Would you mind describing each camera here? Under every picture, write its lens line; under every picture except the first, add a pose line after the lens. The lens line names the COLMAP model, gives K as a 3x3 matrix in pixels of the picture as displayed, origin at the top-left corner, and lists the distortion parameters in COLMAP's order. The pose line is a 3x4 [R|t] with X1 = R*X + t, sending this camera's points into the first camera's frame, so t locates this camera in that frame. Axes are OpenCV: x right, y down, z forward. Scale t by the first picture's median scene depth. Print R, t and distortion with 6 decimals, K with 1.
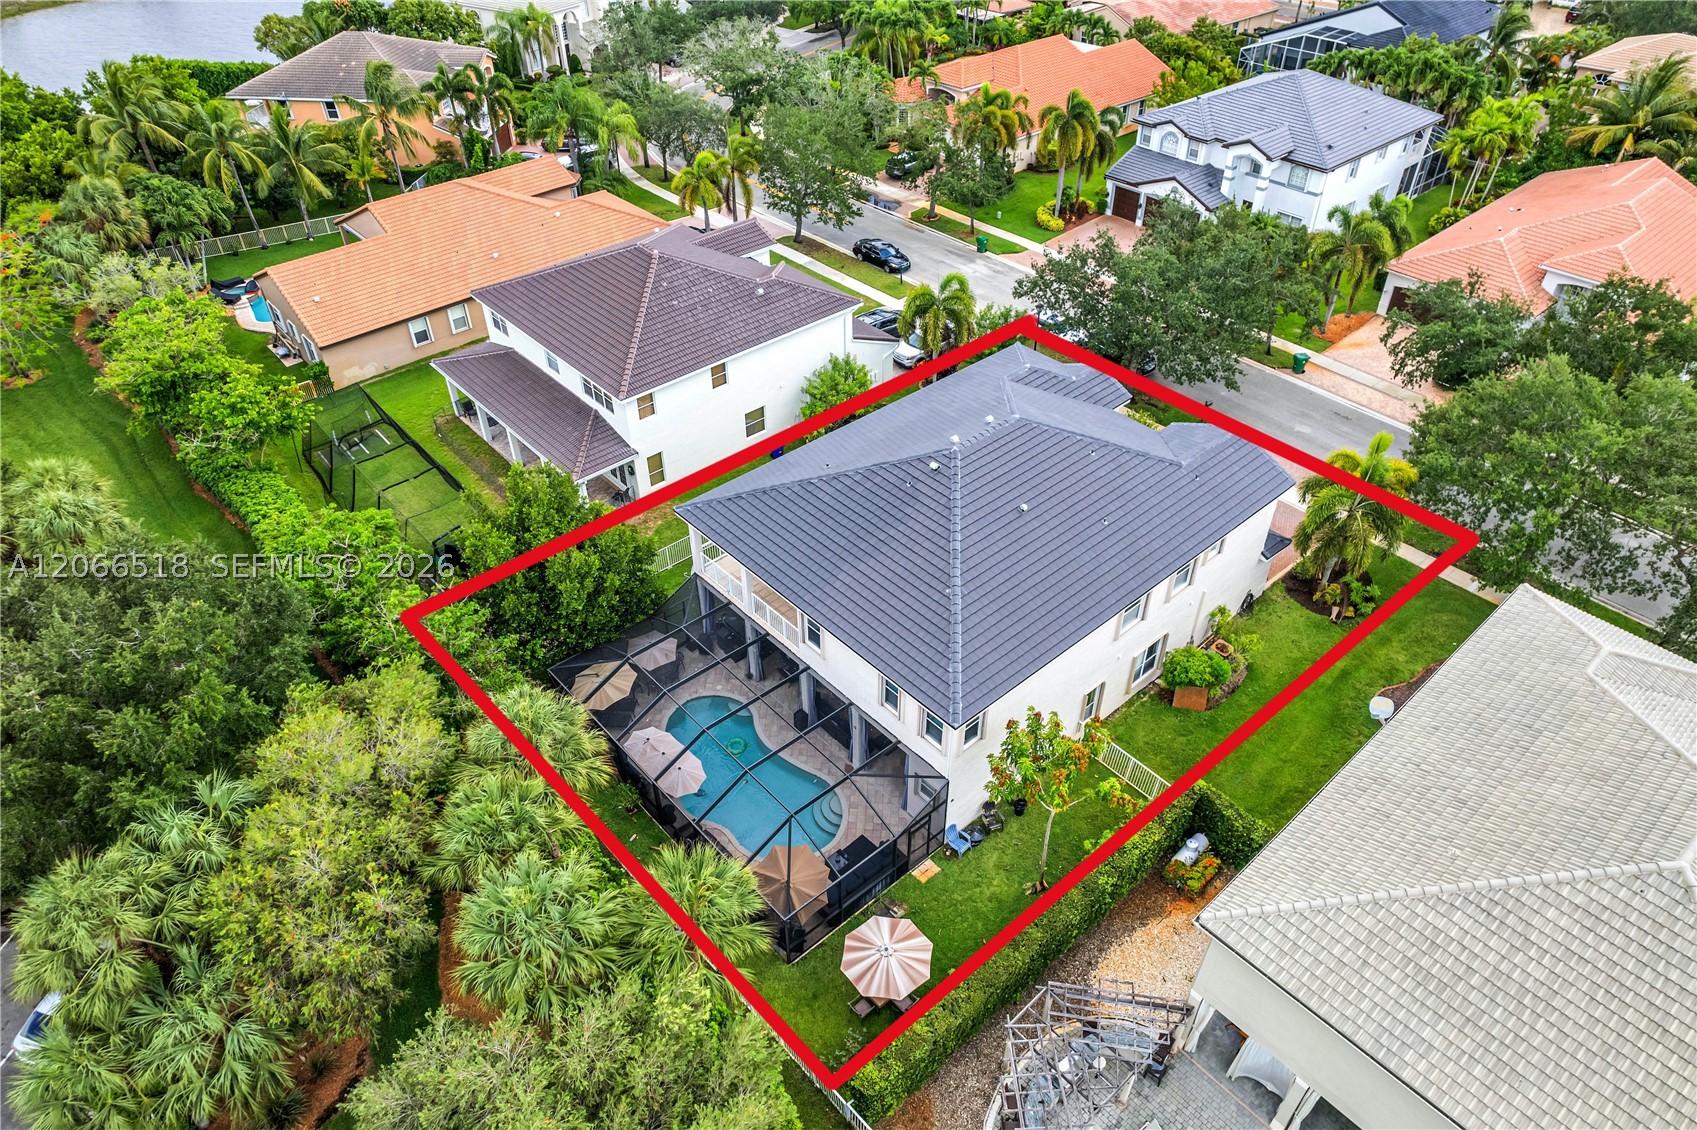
lens RADIAL K [[1072.6, 0, 848.6], [0, 1072.6, 581.9], [0, 0, 1]] dist [-0.092293, 0.072640]
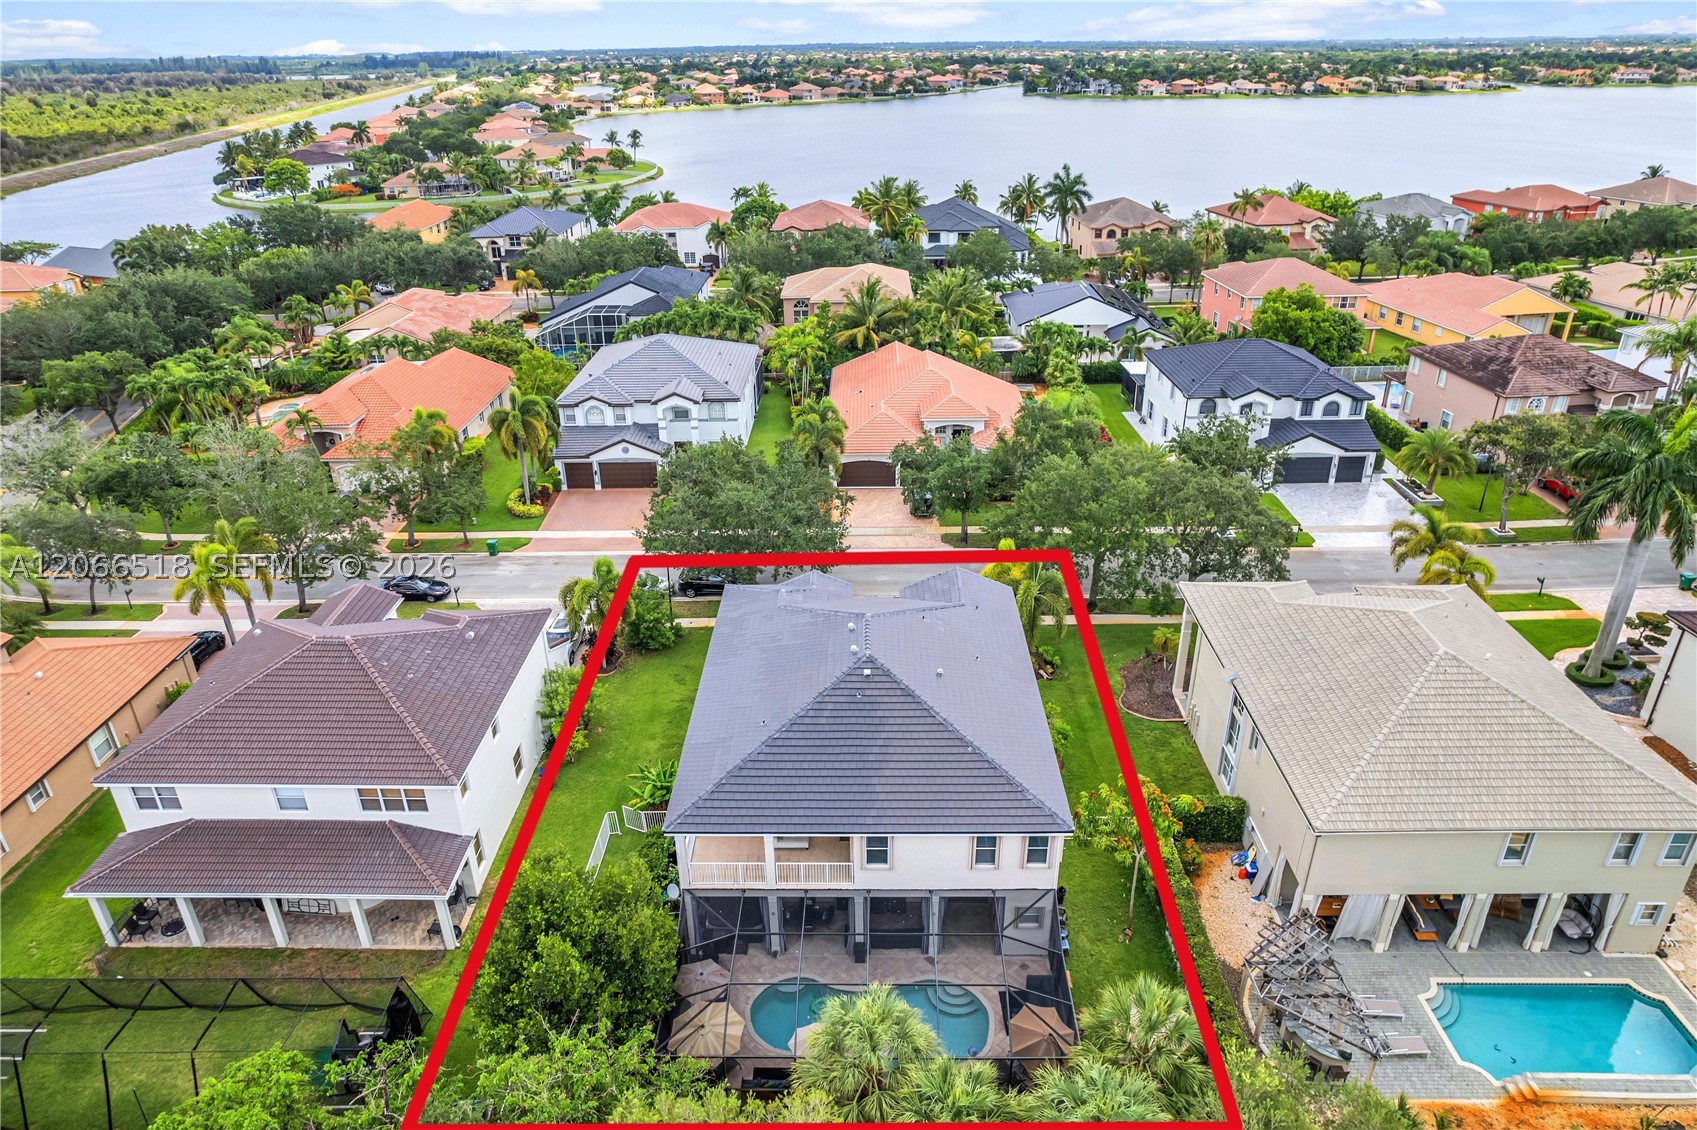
lens RADIAL K [[1072.6, 0, 848.6], [0, 1072.6, 581.9], [0, 0, 1]] dist [-0.092293, 0.072640]
pose [[0.672021, -0.331522, 0.662179, -0.332657], [0.483809, 0.873527, -0.053665, -0.072343], [-0.560640, 0.356433, 0.747422, 0.064853]]
